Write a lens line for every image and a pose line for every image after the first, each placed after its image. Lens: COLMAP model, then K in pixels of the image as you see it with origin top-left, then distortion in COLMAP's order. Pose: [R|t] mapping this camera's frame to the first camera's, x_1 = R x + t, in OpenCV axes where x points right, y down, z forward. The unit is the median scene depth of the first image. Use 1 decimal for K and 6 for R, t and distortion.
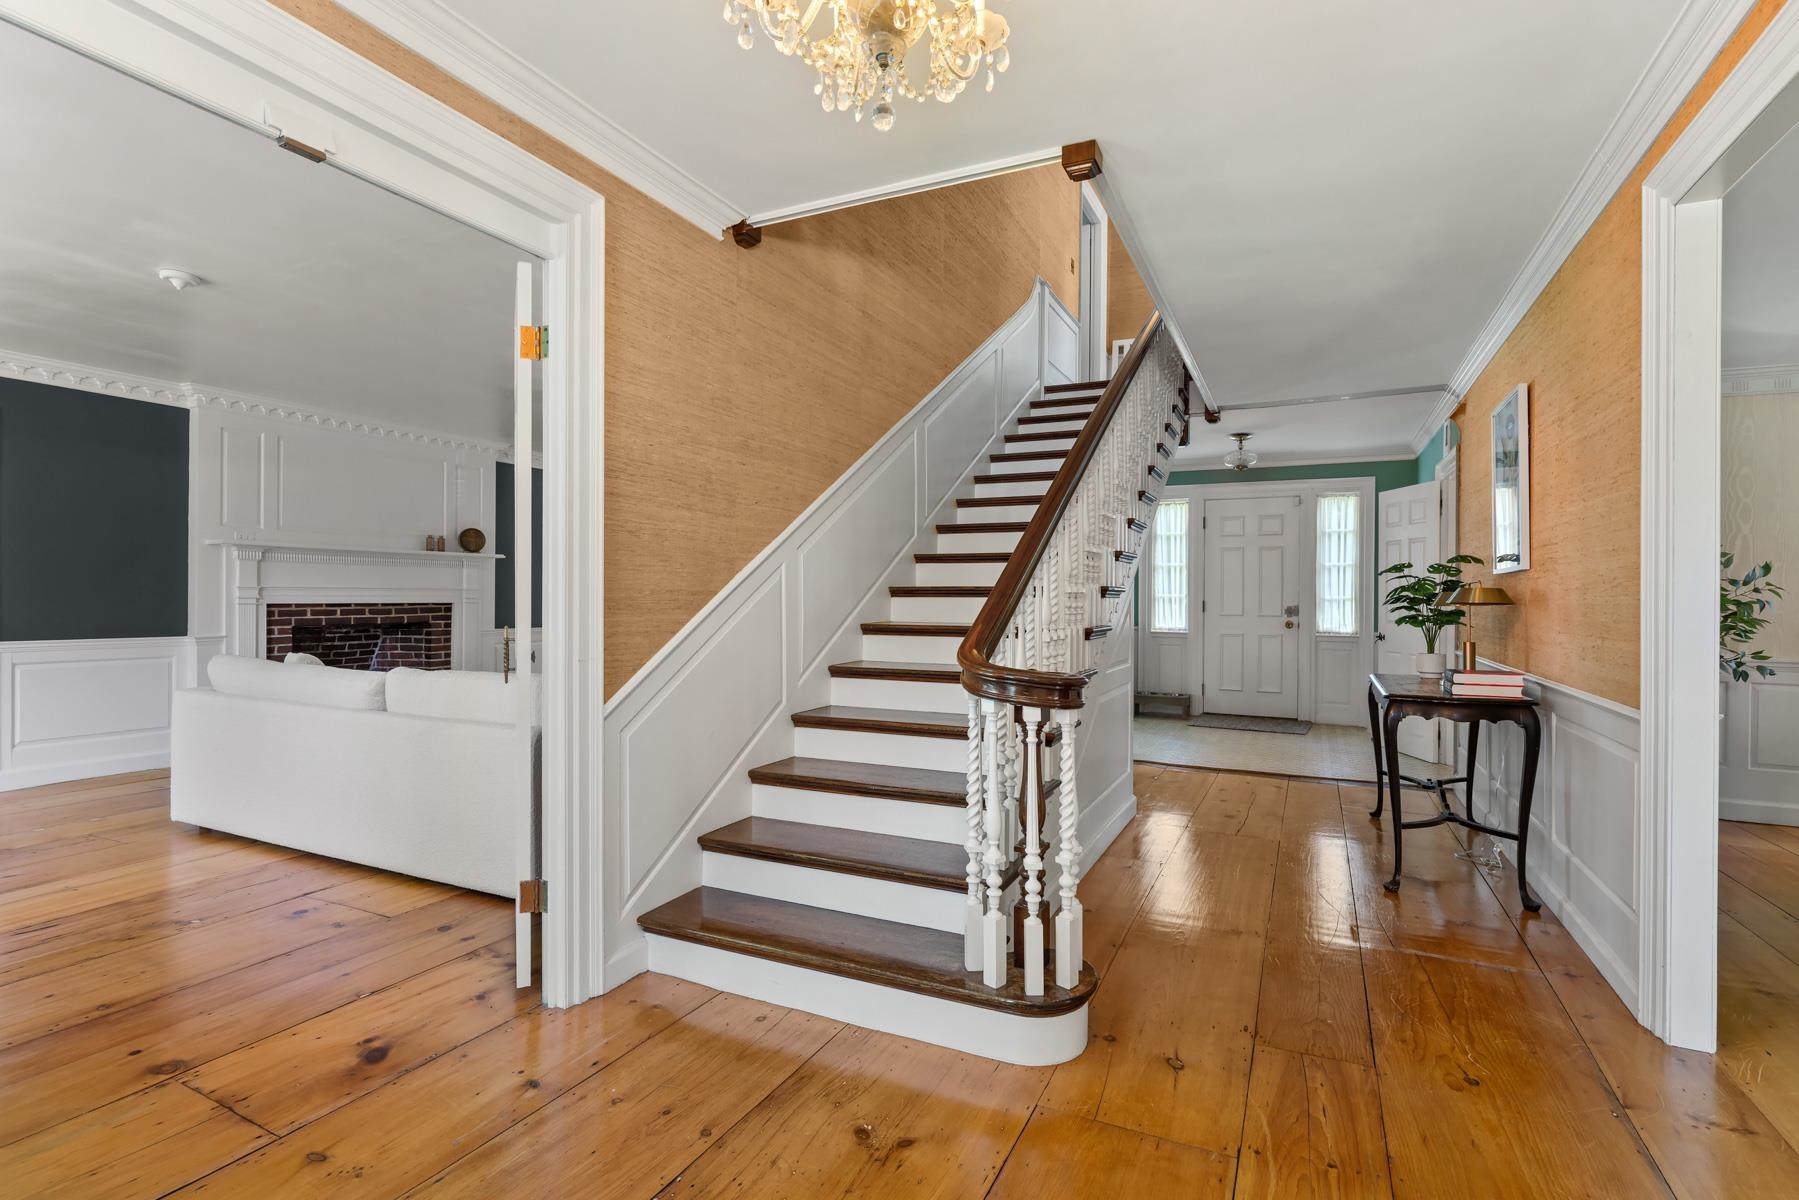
lens RADIAL K [[841.5, 0, 904.6], [0, 841.5, 599.0], [0, 0, 1]] dist [-0.004243, 0.000255]
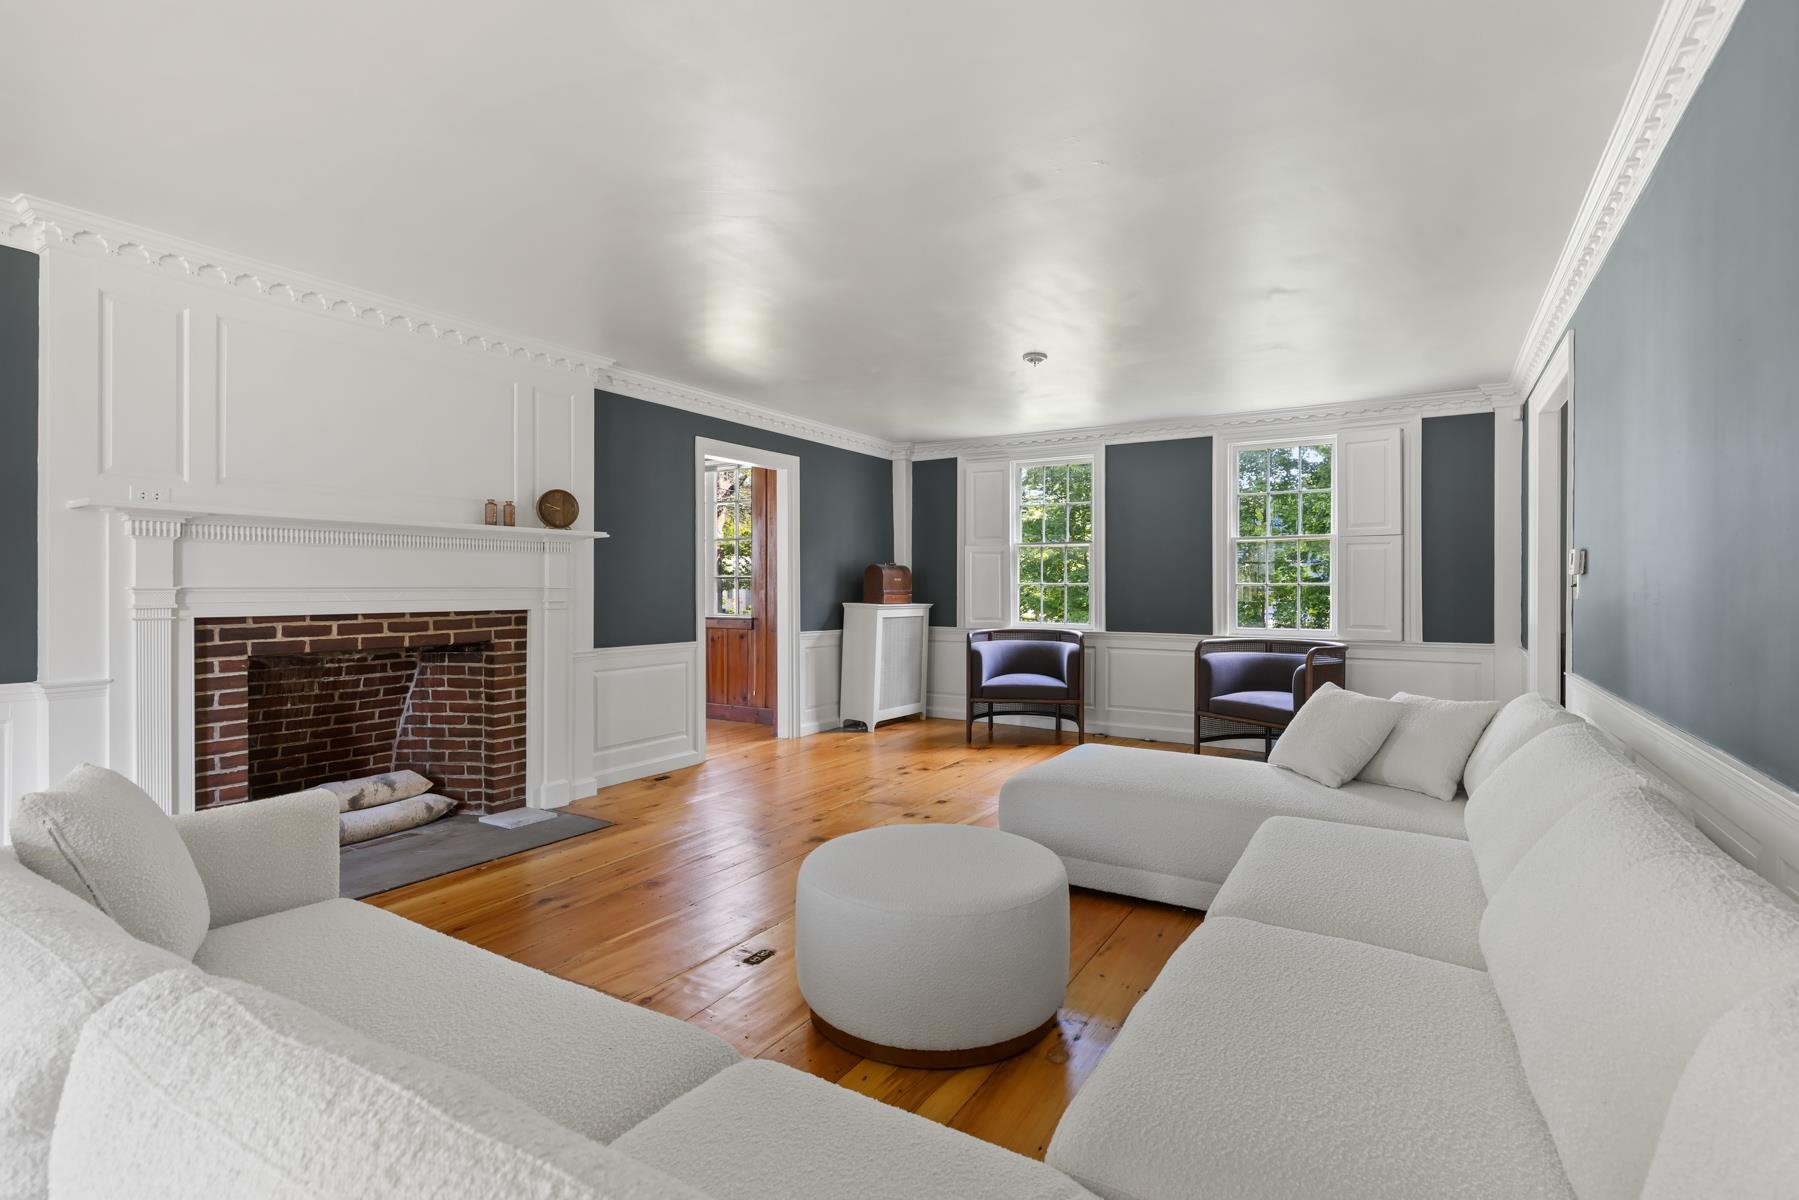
lens RADIAL K [[841.5, 0, 908.5], [0, 841.5, 590.1], [0, 0, 1]] dist [-0.004243, 0.000255]
pose [[0.994964, -0.002958, -0.100186, -0.201987], [0.003041, 0.999995, 0.000670, -0.009750], [0.100183, -0.000971, 0.994969, 0.422938]]
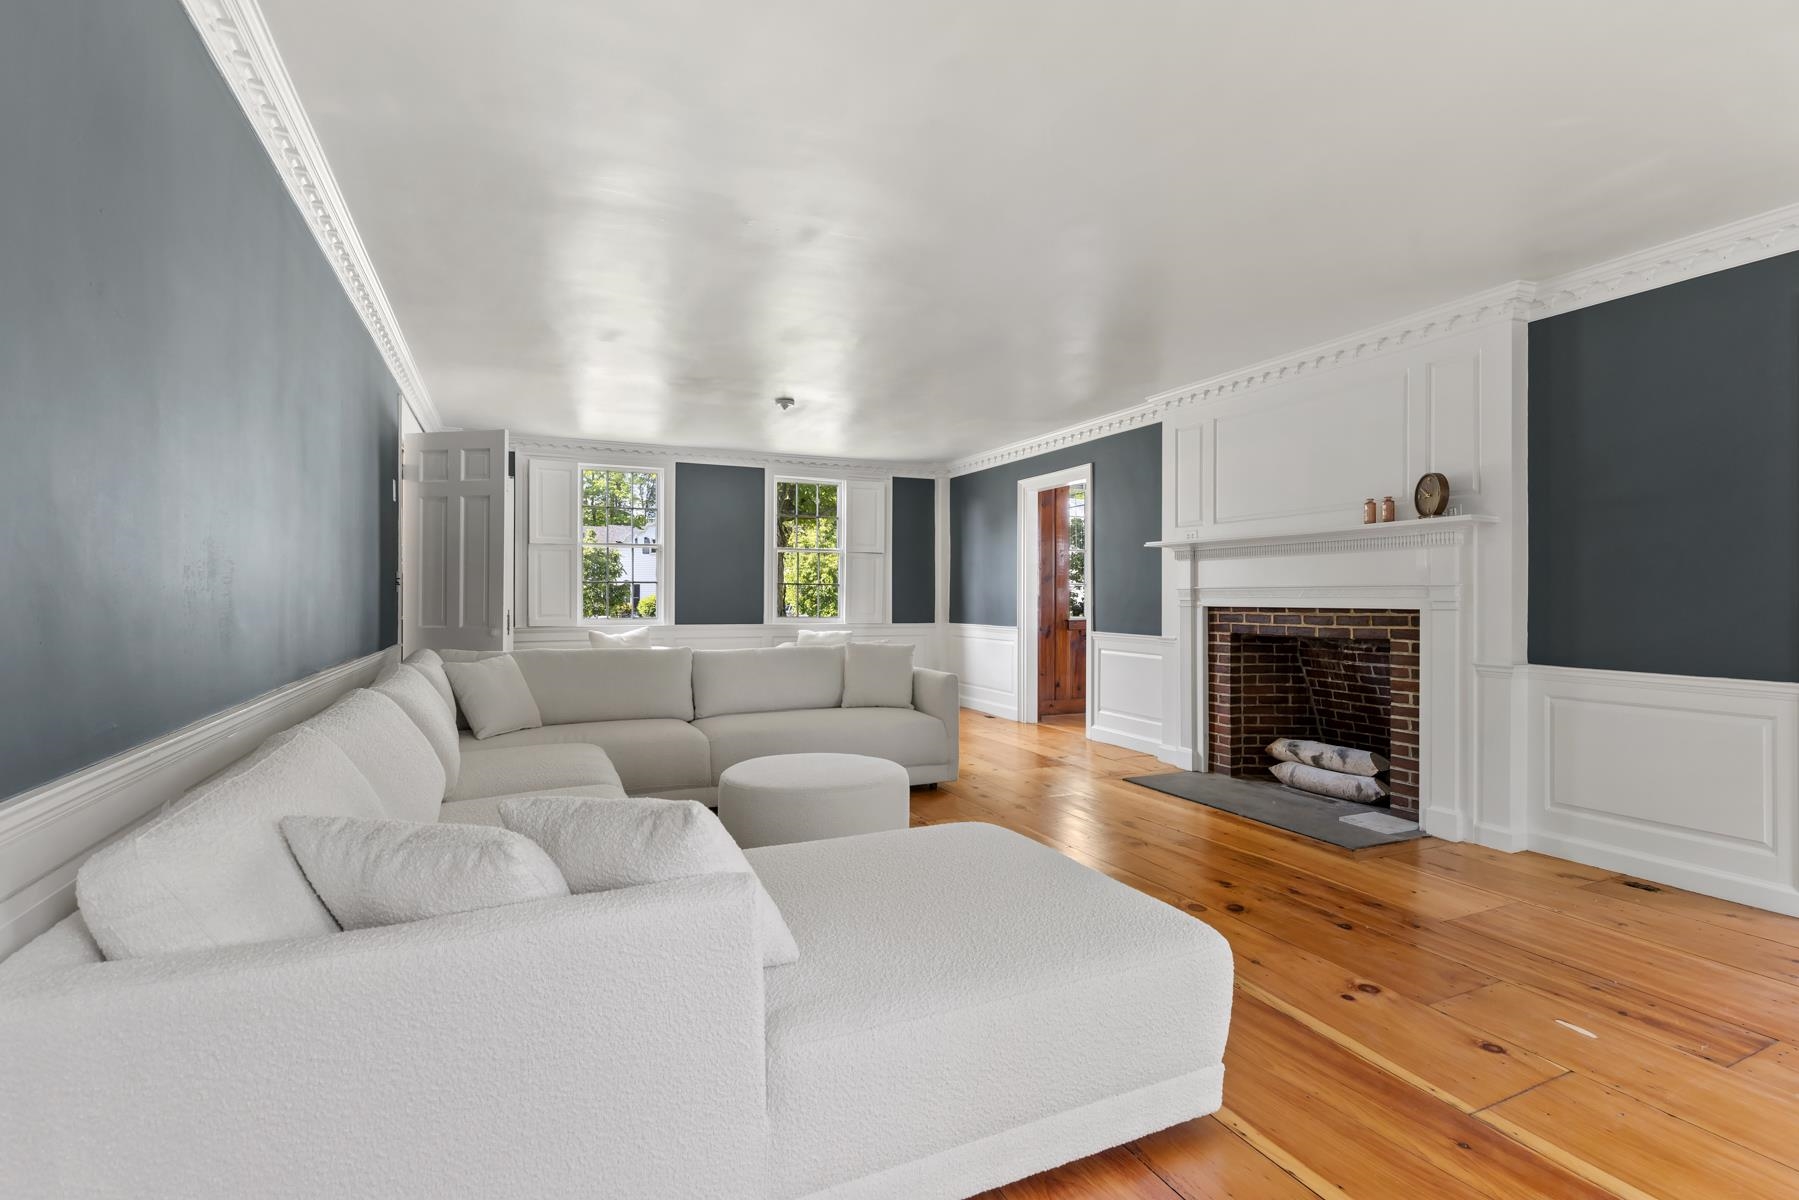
lens RADIAL K [[841.5, 0, 911.7], [0, 841.5, 596.9], [0, 0, 1]] dist [-0.004243, 0.000255]
pose [[-0.640457, -0.005839, -0.767972, 0.125789], [-0.004698, 0.999982, -0.003685, -0.000152], [0.767979, 0.001248, -0.640473, 1.137447]]
